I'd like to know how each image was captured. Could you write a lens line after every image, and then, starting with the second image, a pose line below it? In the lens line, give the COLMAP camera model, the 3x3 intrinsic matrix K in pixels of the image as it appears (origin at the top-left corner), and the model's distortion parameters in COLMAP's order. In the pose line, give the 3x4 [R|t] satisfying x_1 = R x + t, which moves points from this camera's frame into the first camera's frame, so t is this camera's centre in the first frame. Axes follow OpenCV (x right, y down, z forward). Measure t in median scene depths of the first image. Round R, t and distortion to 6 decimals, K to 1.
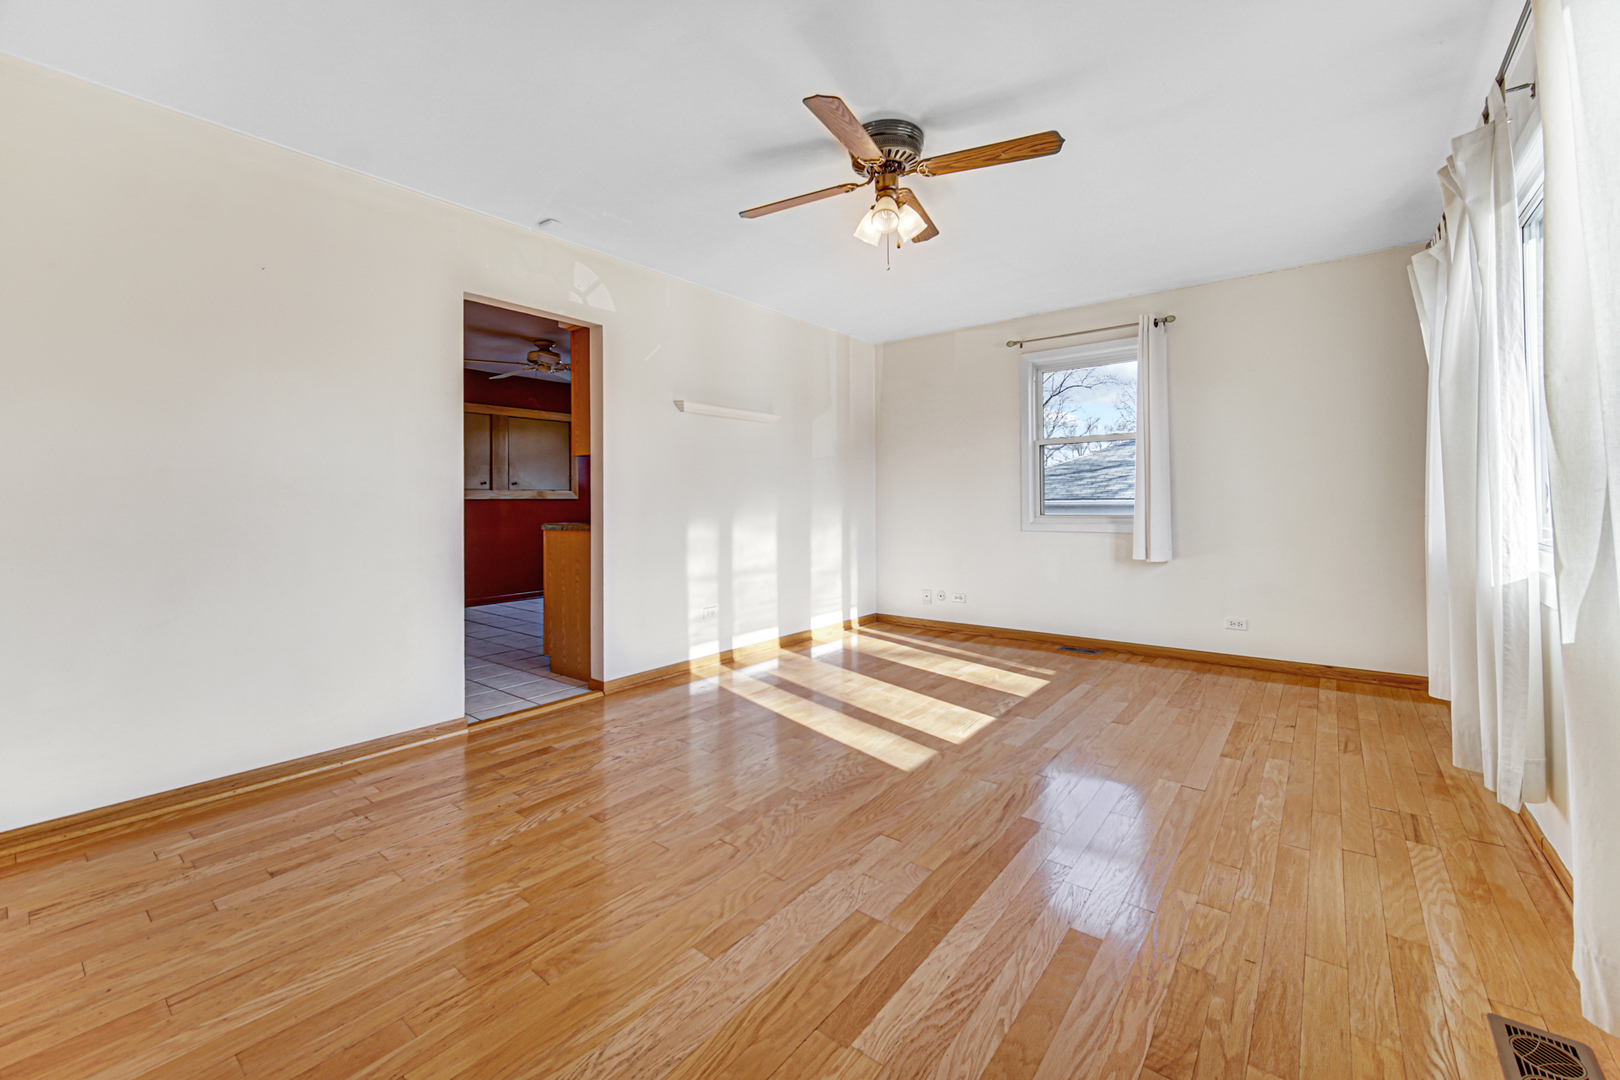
lens RADIAL K [[658.5, 0, 811.1], [0, 658.5, 494.5], [0, 0, 1]] dist [-0.001277, -0.000142]
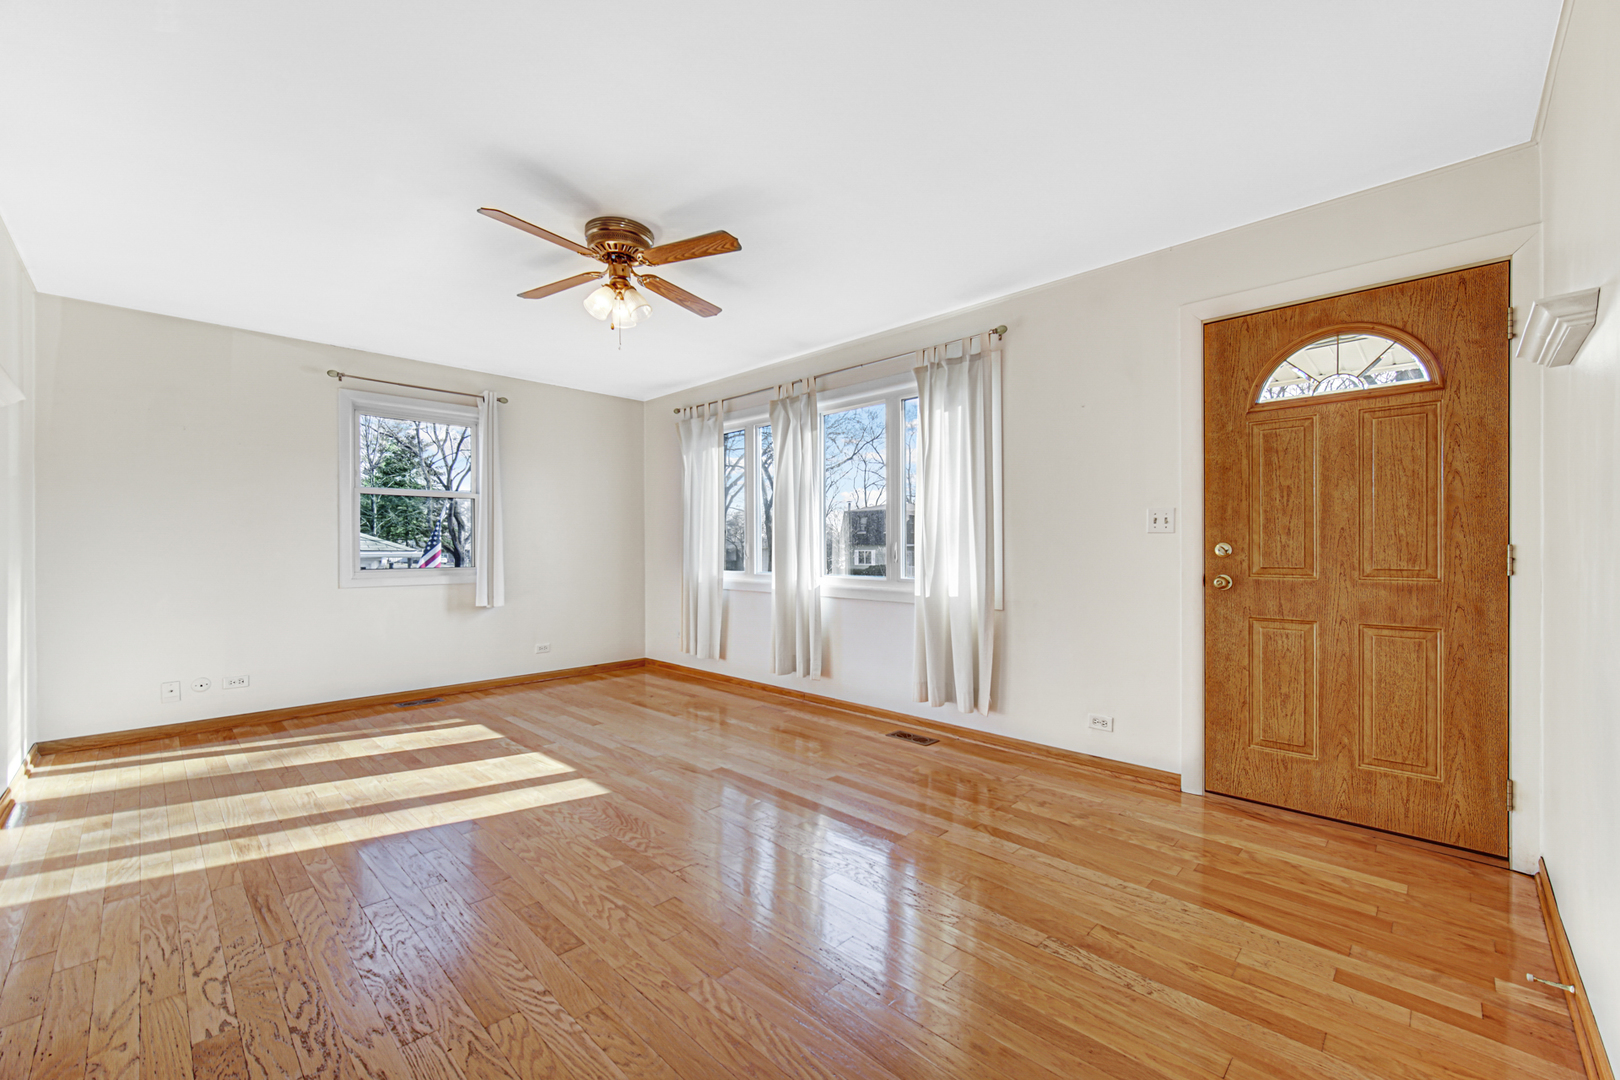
lens RADIAL K [[649.8, 0, 811.2], [0, 649.8, 553.5], [0, 0, 1]] dist [-0.001080, 0.000131]
pose [[0.108075, 0.000319, 0.994143, -0.826889], [-0.008999, 0.999959, 0.000657, 0.004844], [-0.994102, -0.009017, 0.108074, 0.478544]]
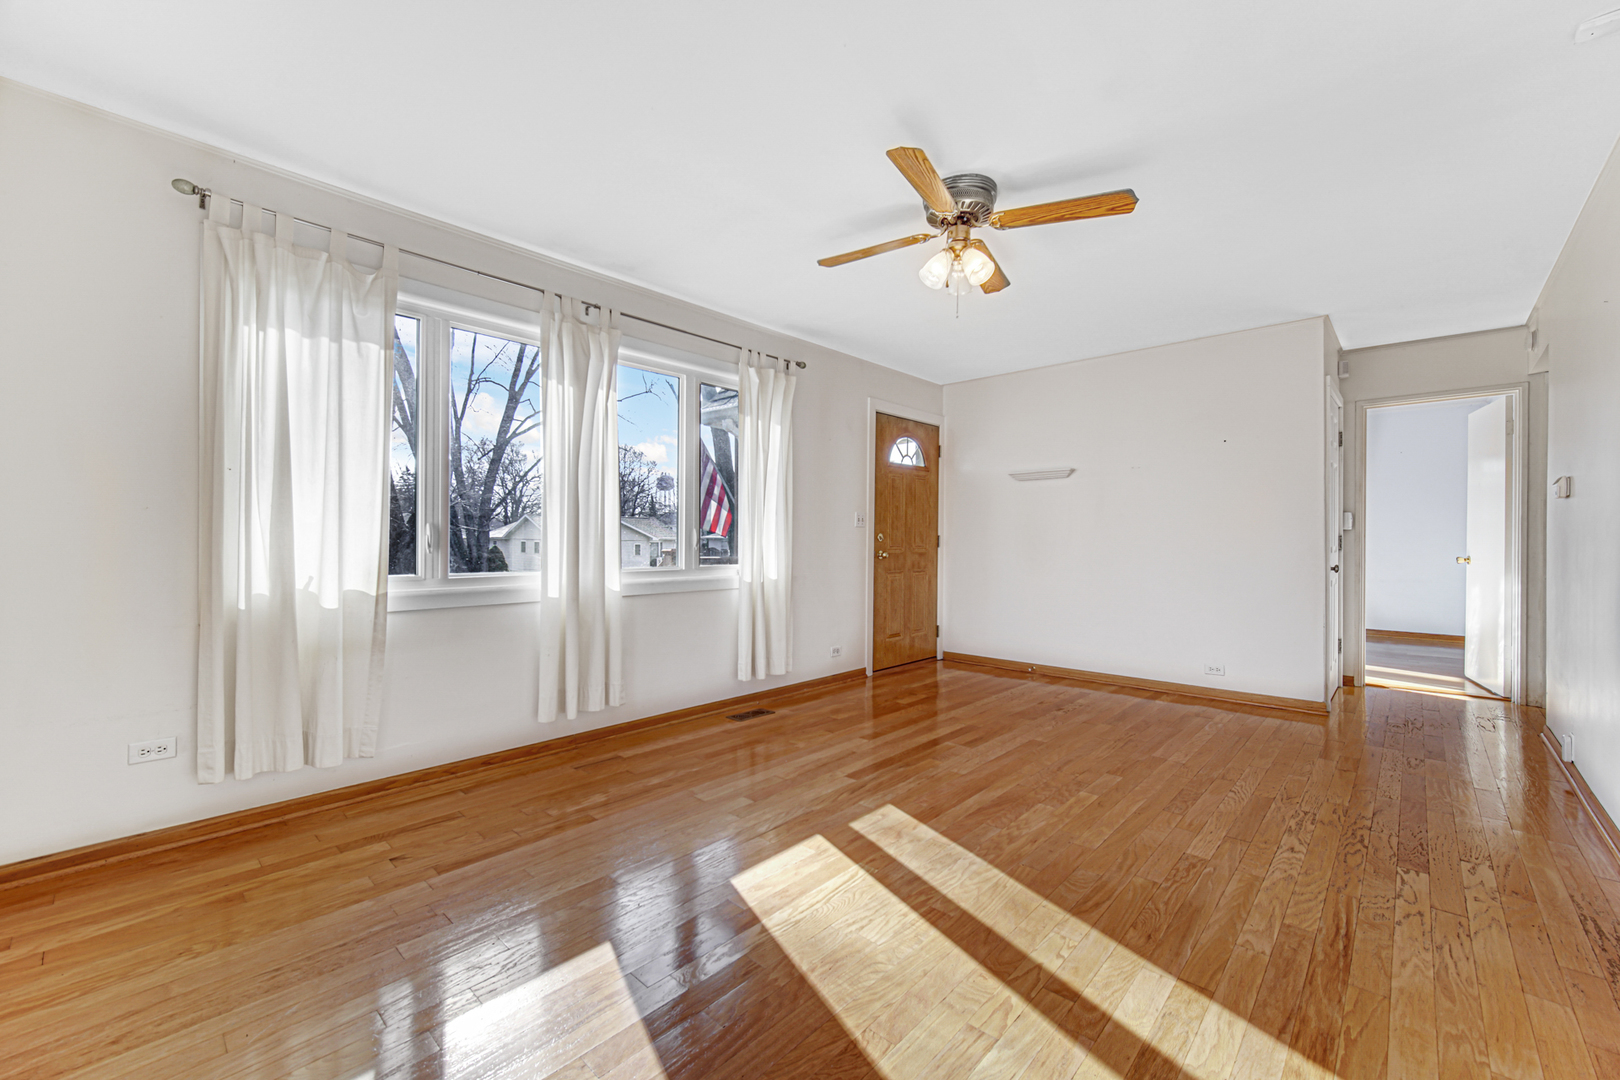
lens RADIAL K [[660.8, 0, 810.0], [0, 660.8, 540.0], [0, 0, 1]] dist [-0.001259, 0.000017]
pose [[-0.996775, 0.002484, 0.080213, 0.232631], [0.002167, 0.999989, -0.004048, 0.009041], [-0.080222, -0.003861, -0.996770, 1.776883]]
